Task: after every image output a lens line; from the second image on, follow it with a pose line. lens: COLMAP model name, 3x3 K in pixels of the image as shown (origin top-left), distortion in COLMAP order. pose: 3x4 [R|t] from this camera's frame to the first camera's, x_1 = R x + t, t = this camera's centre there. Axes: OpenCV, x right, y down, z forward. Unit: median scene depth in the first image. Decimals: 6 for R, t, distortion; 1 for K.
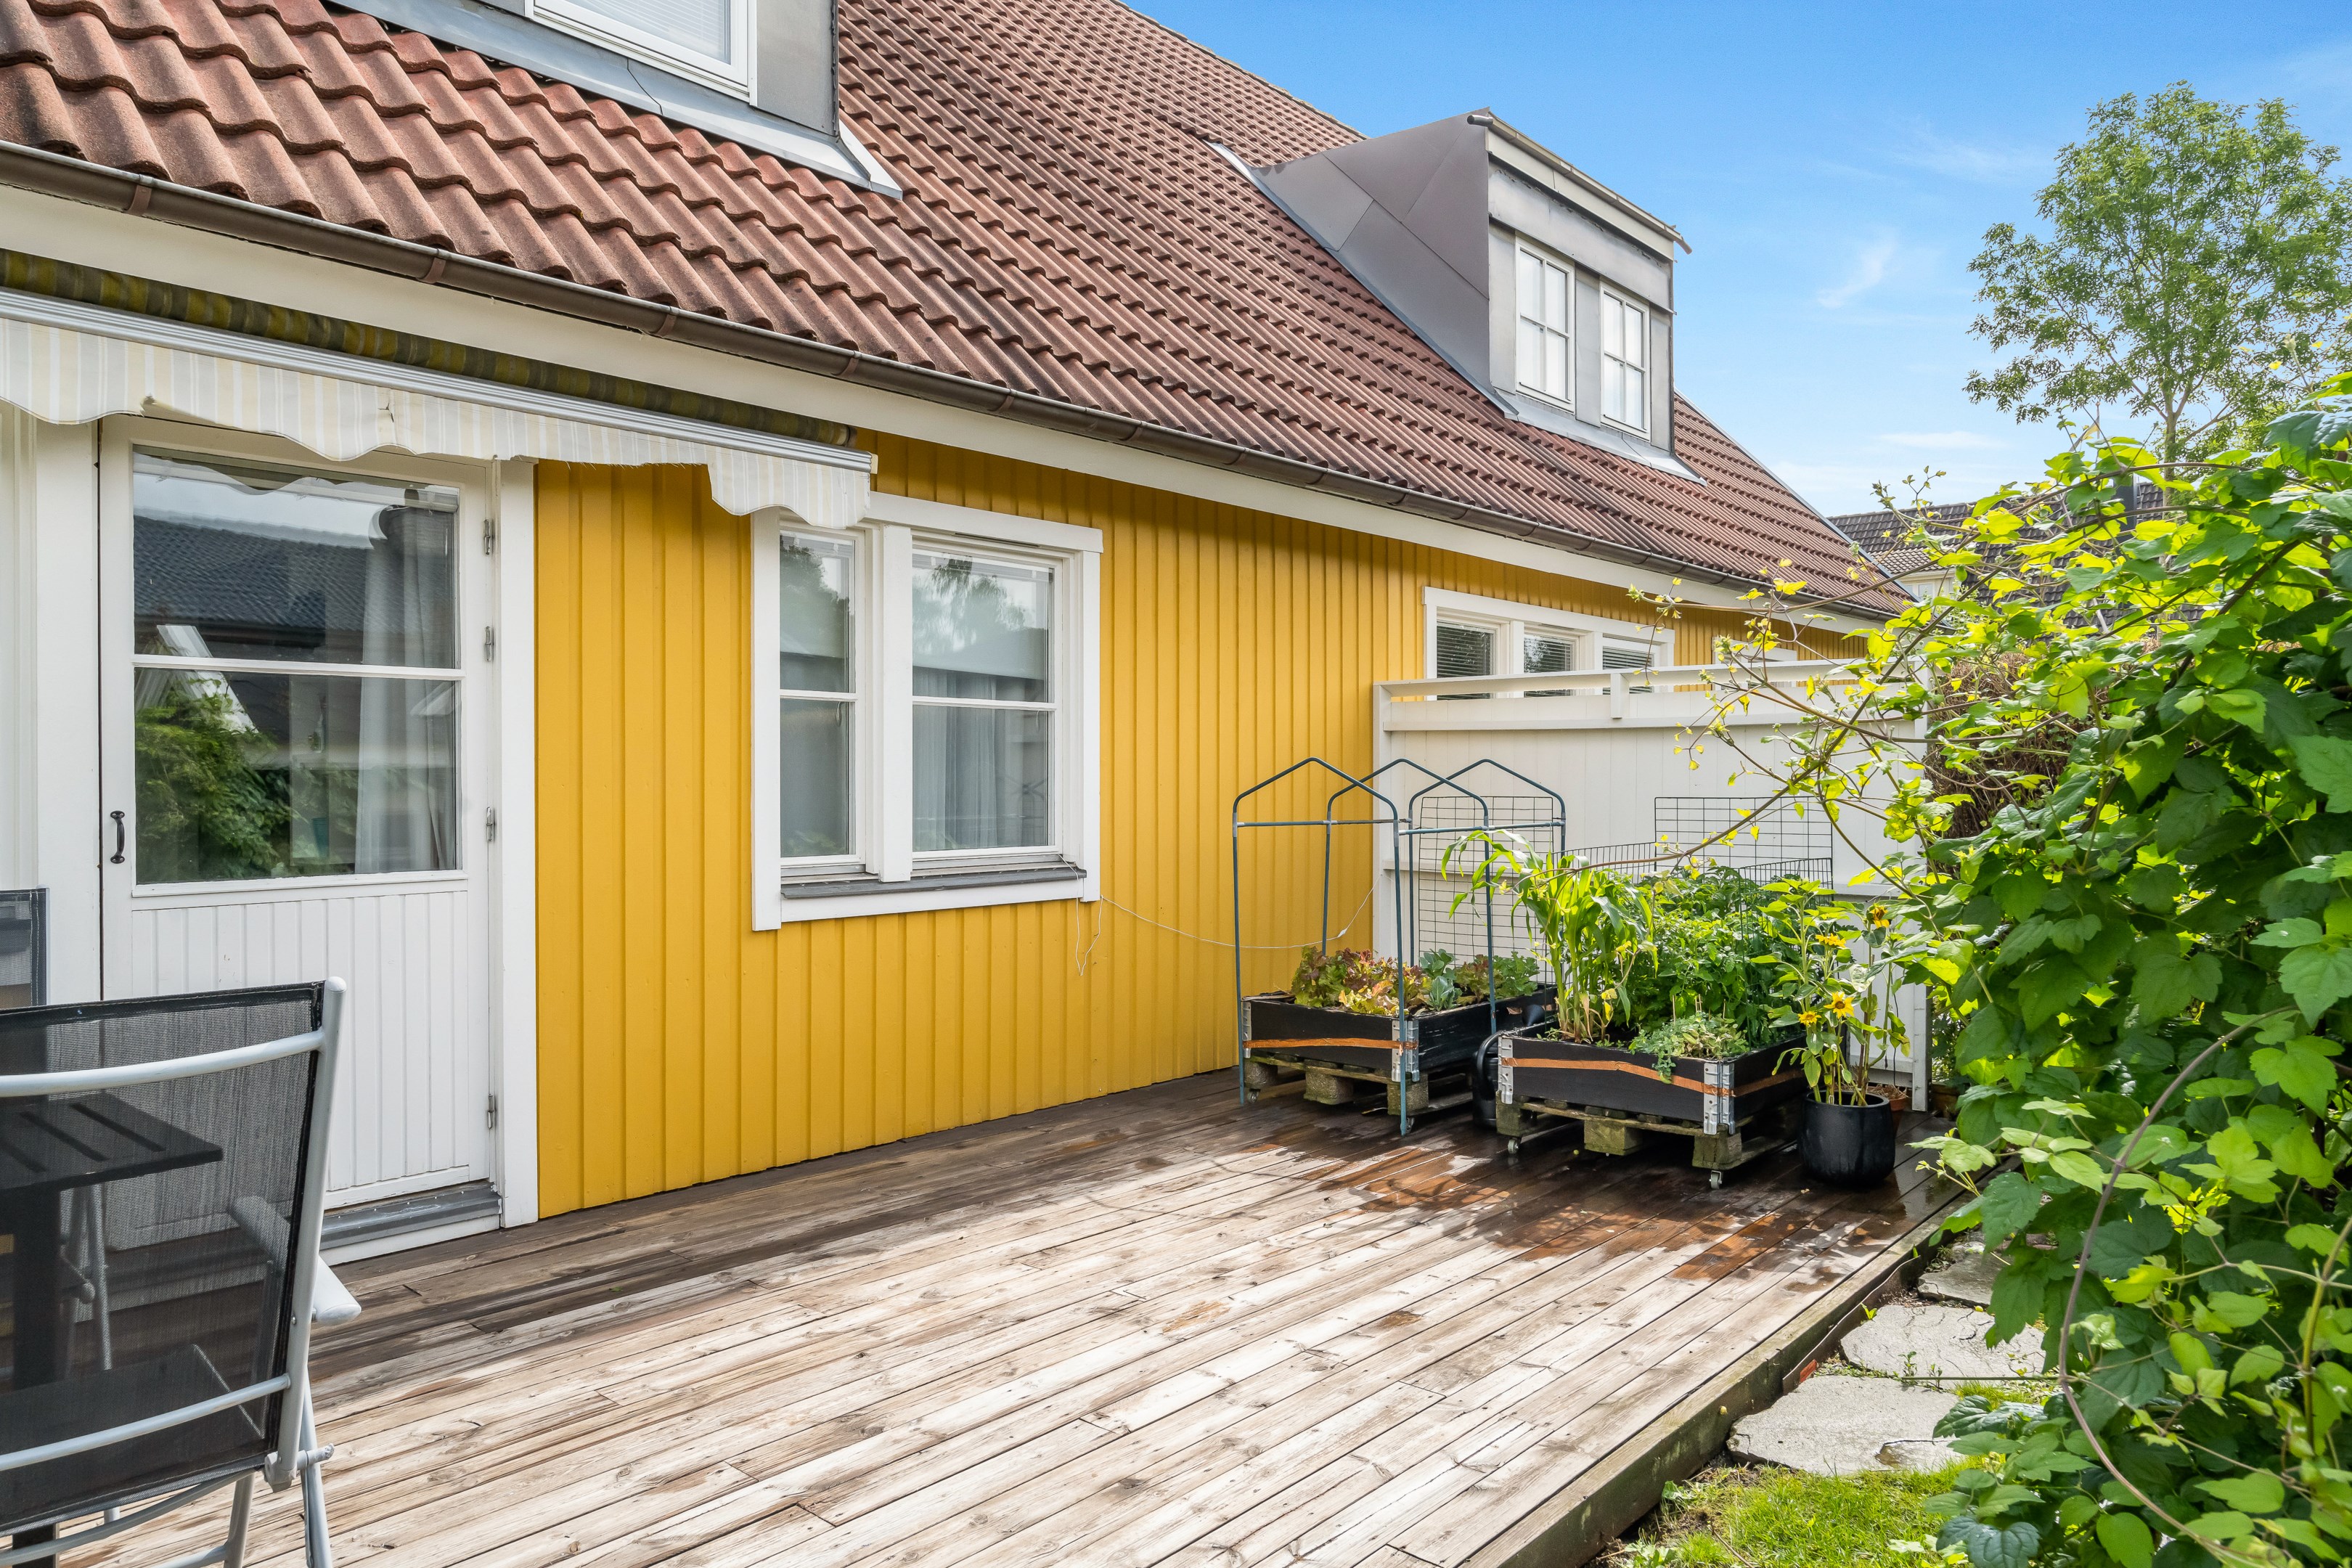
lens RADIAL K [[1528.9, 0, 1176.0], [0, 1528.9, 784.0], [0, 0, 1]] dist [-0.006177, -0.000581]
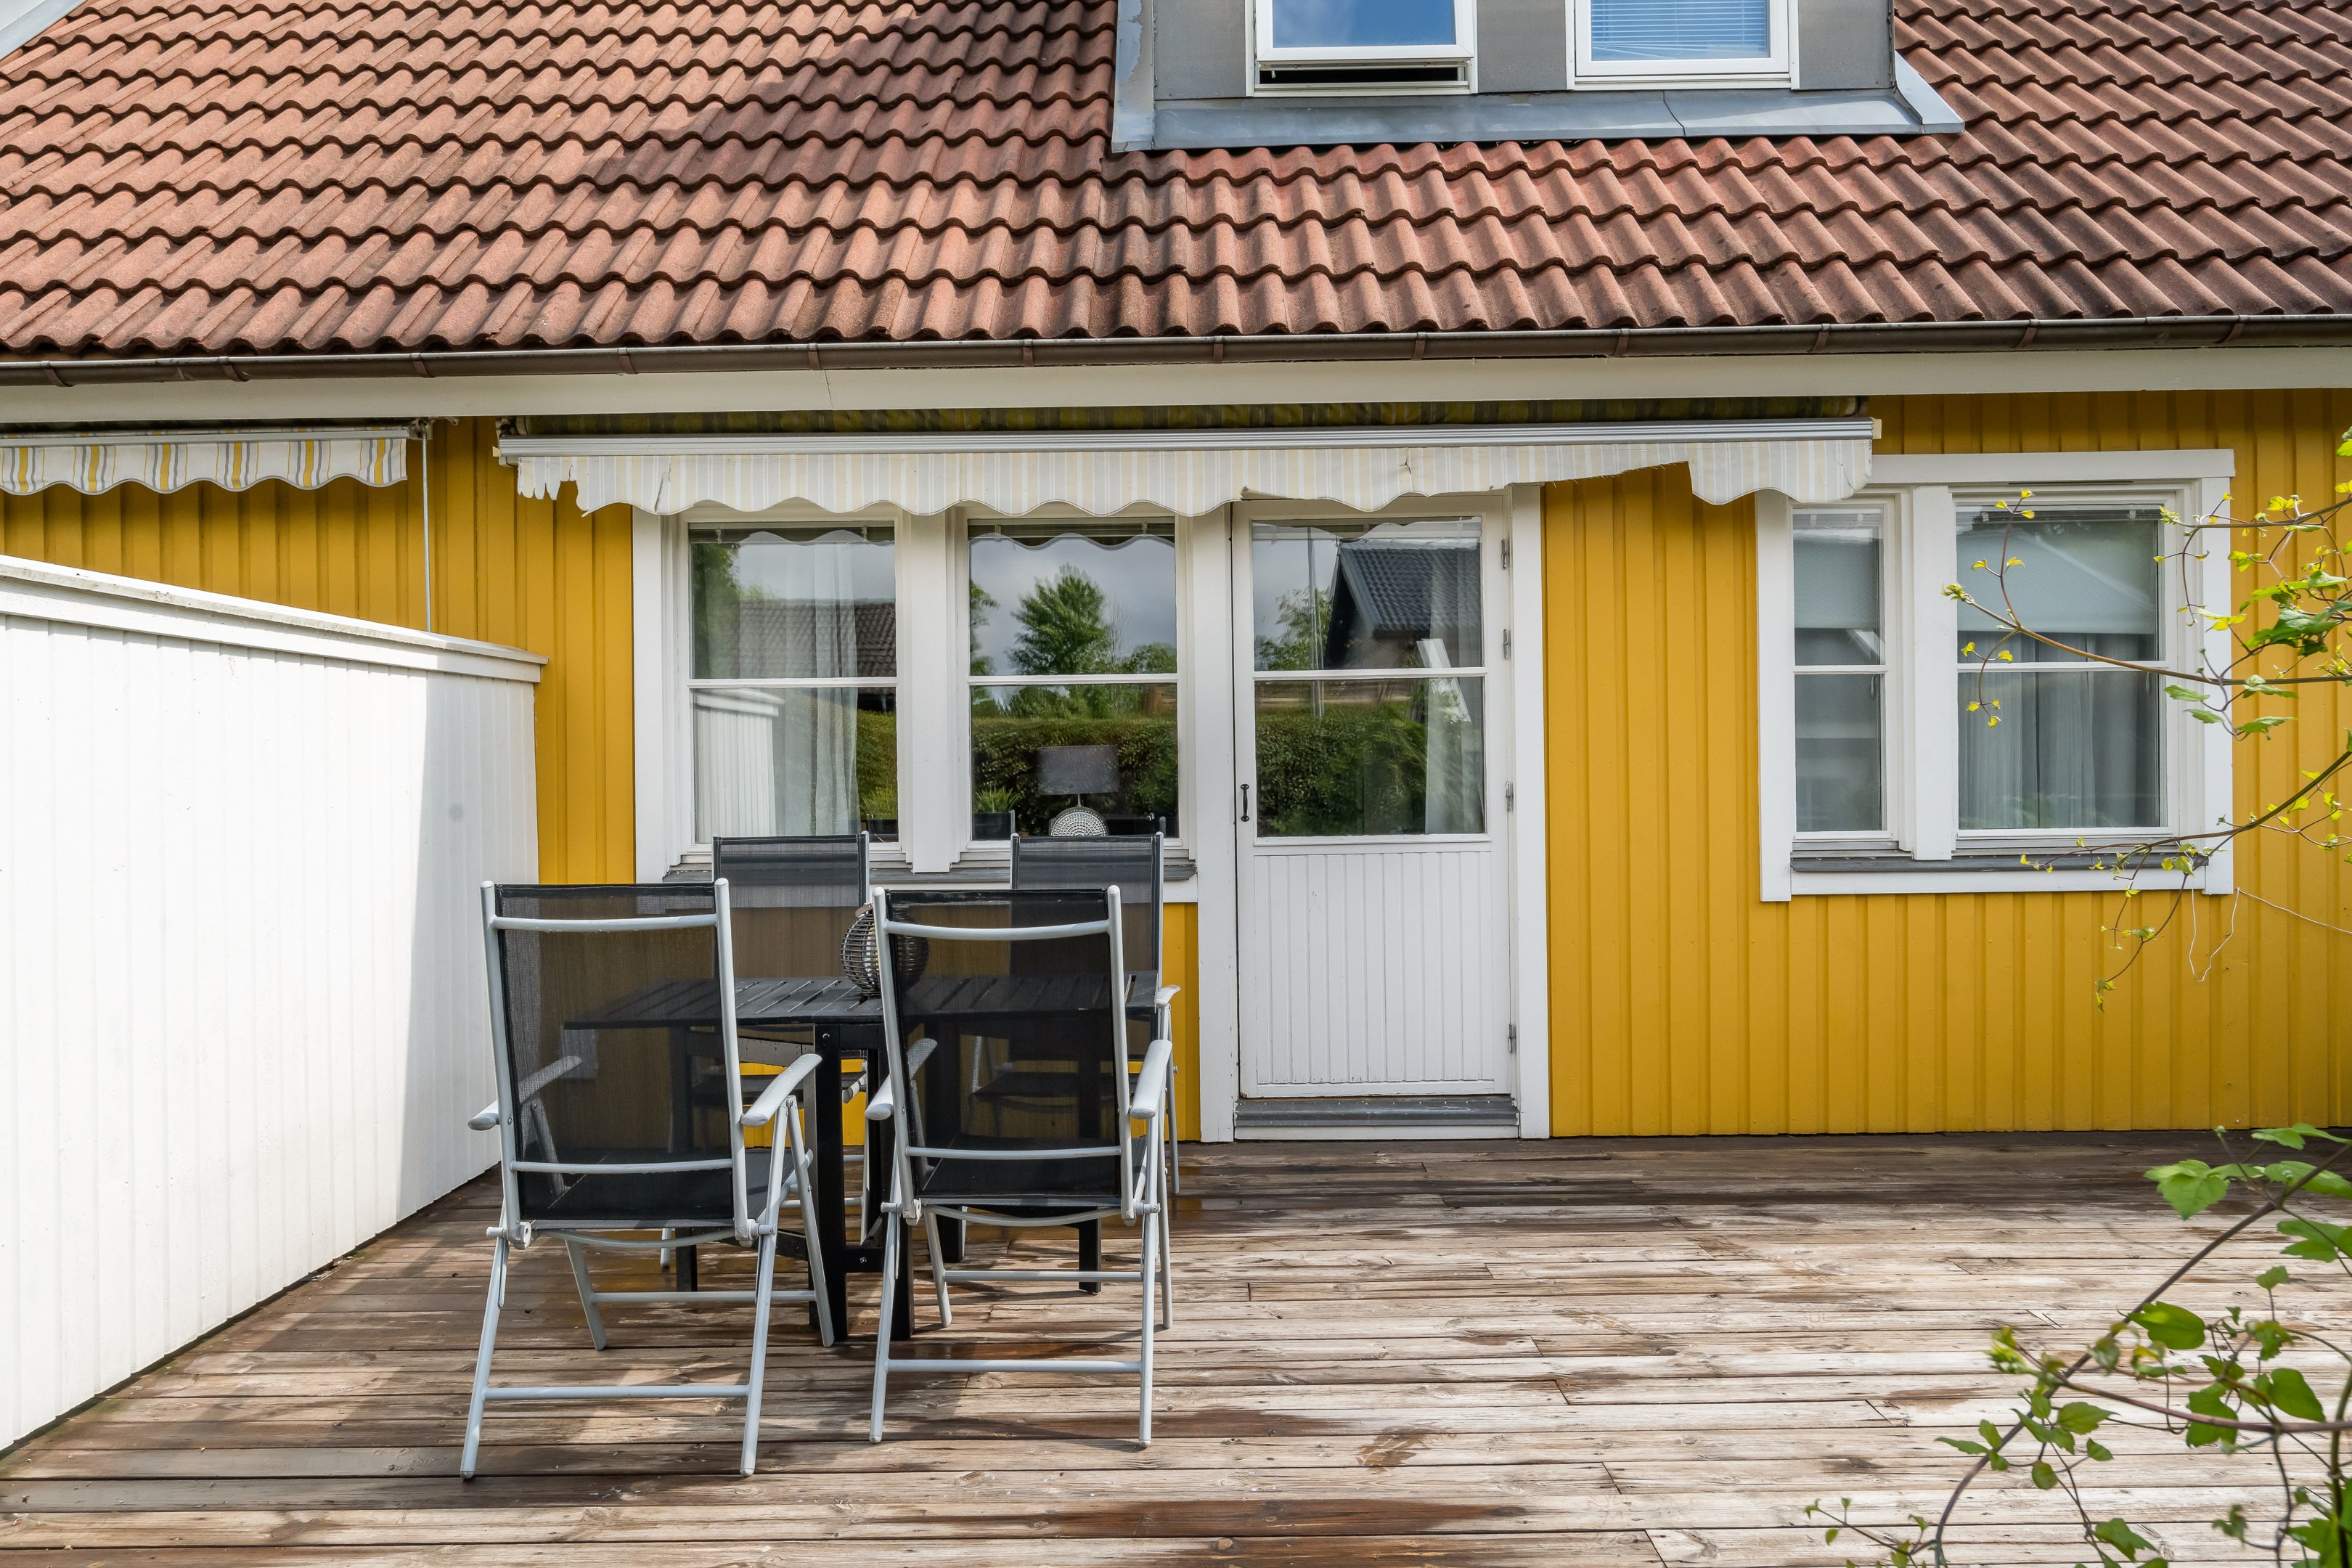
lens RADIAL K [[1563.1, 0, 1176.0], [0, 1563.1, 784.0], [0, 0, 1]] dist [-0.005636, -0.002573]
pose [[0.650122, -0.003349, -0.759822, 0.299766], [0.009962, 0.999942, 0.004116, 0.009362], [0.759764, -0.010245, 0.650118, 0.014257]]
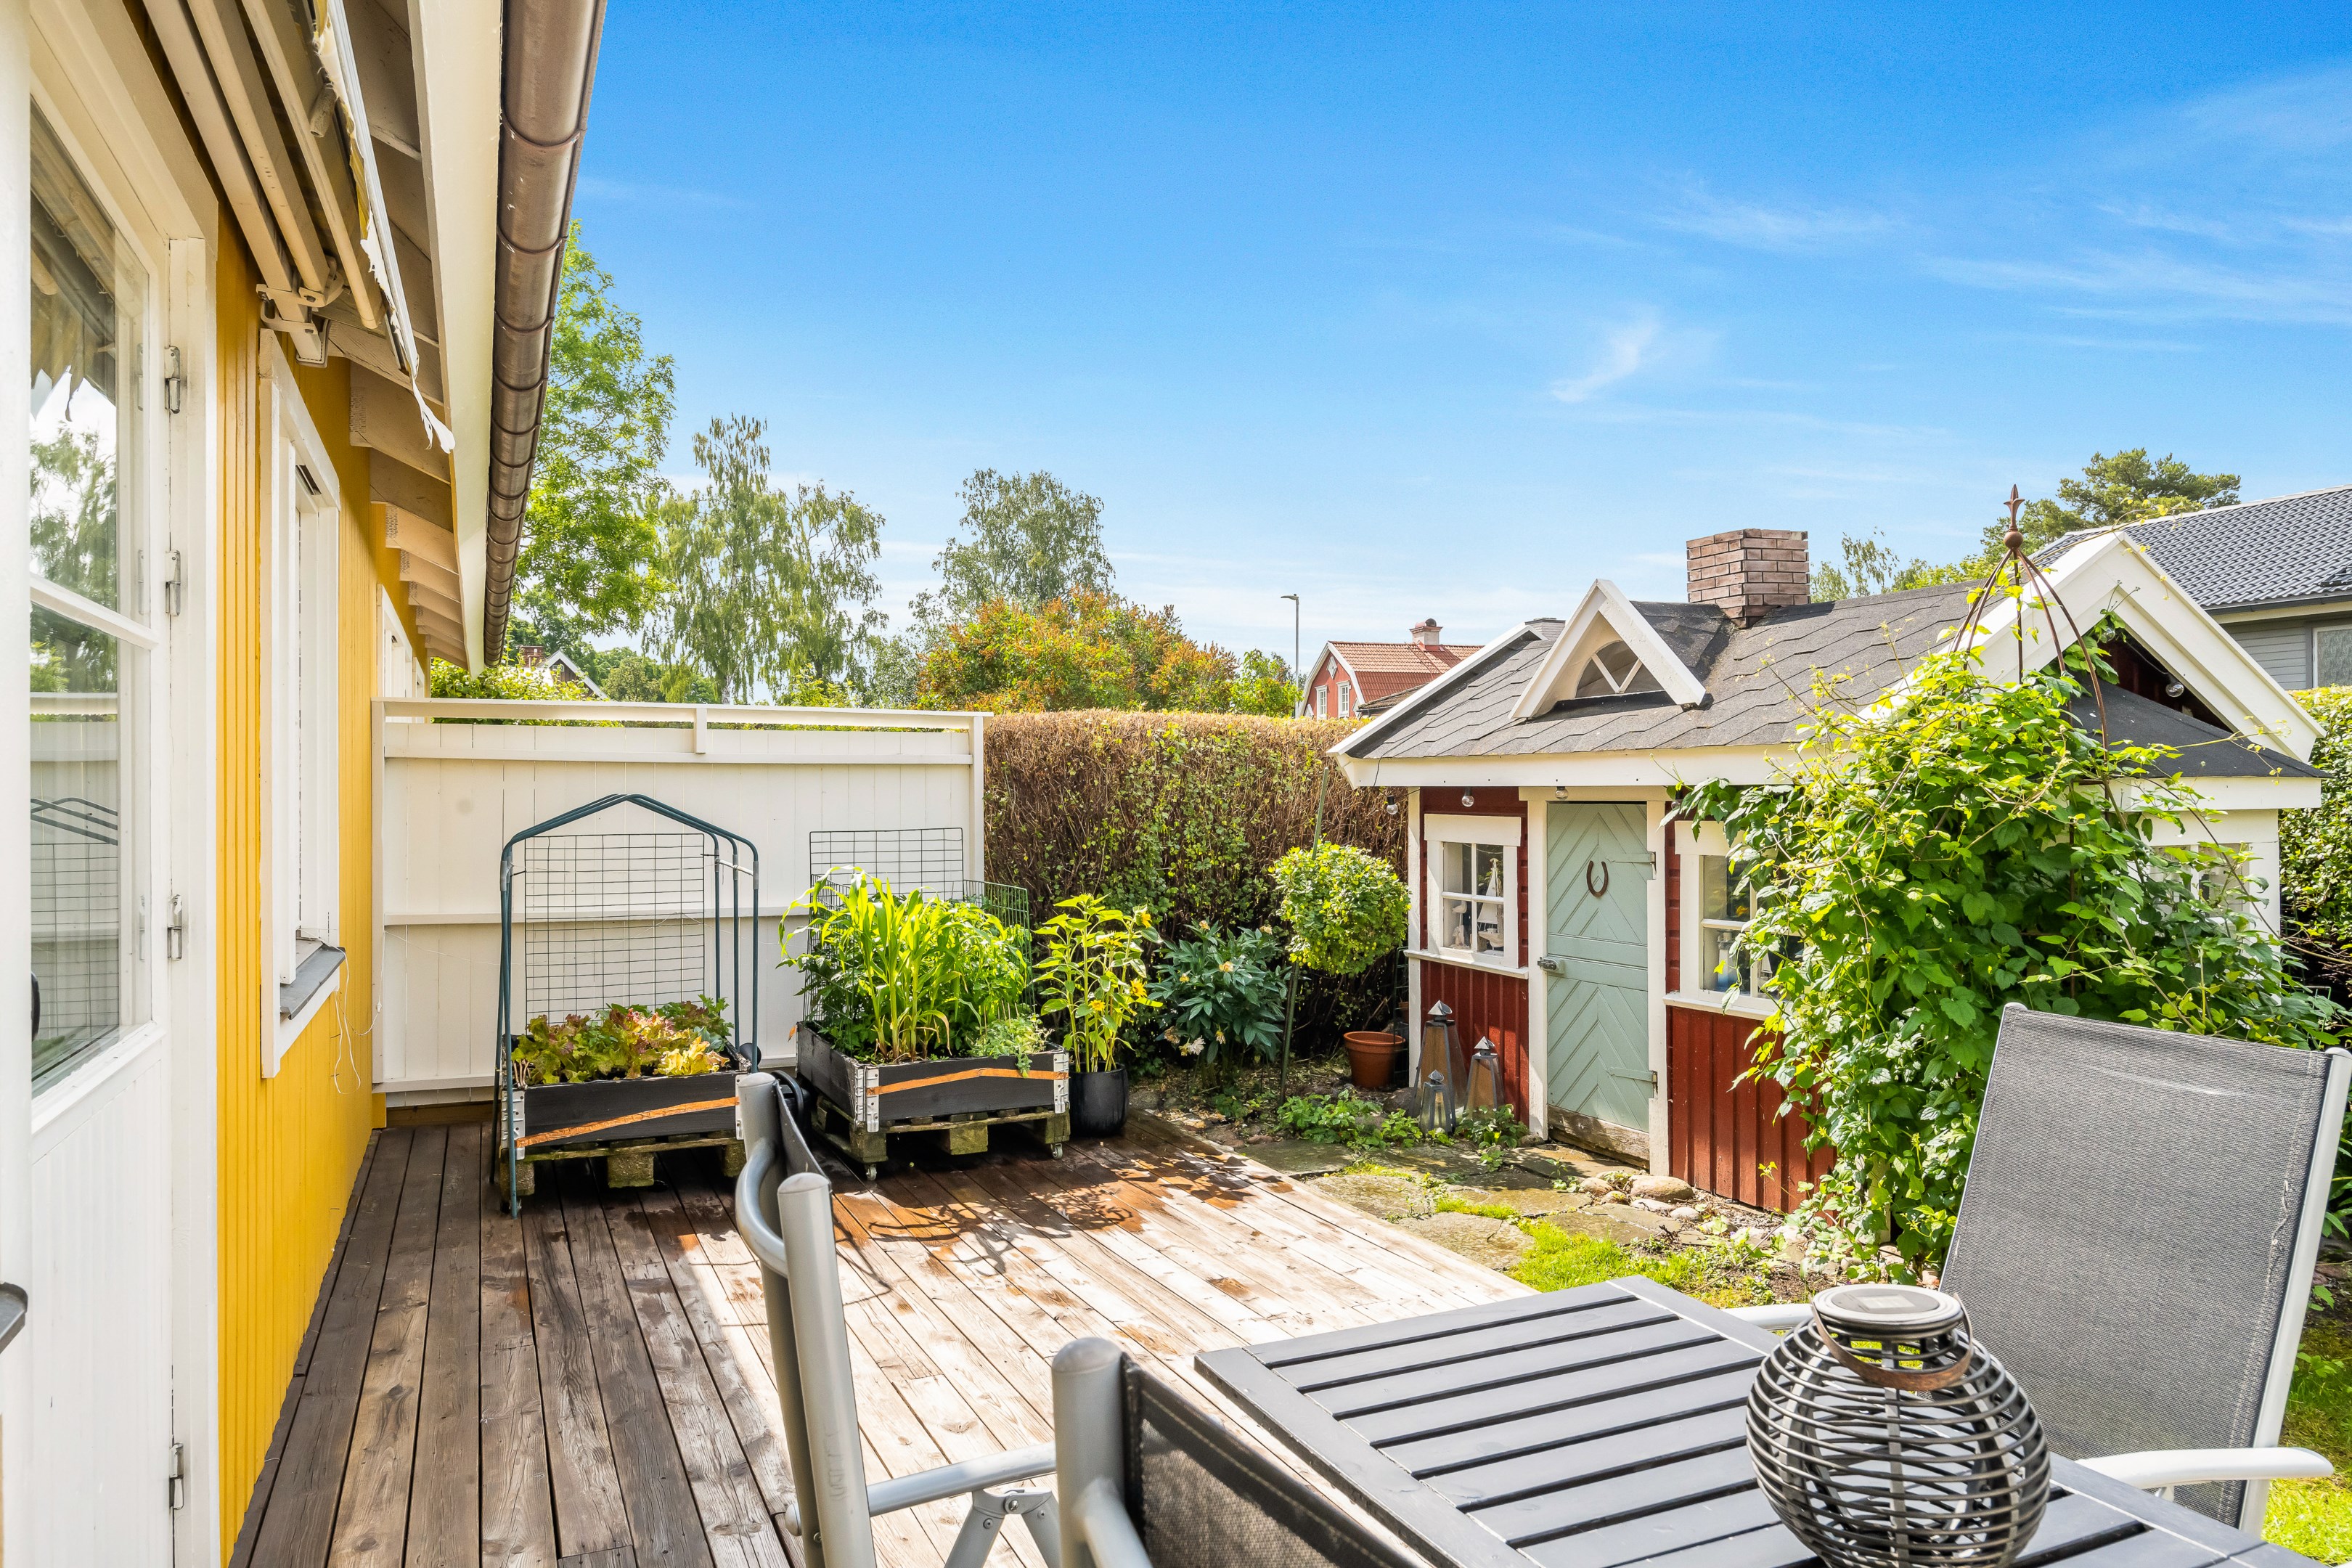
lens RADIAL K [[1563.1, 0, 1176.0], [0, 1563.1, 784.0], [0, 0, 1]] dist [-0.005636, -0.002573]
pose [[0.410854, 0.002836, 0.911697, -0.804609], [0.010425, 0.999915, -0.007809, -0.019799], [-0.911642, 0.012713, 0.410789, 0.453233]]
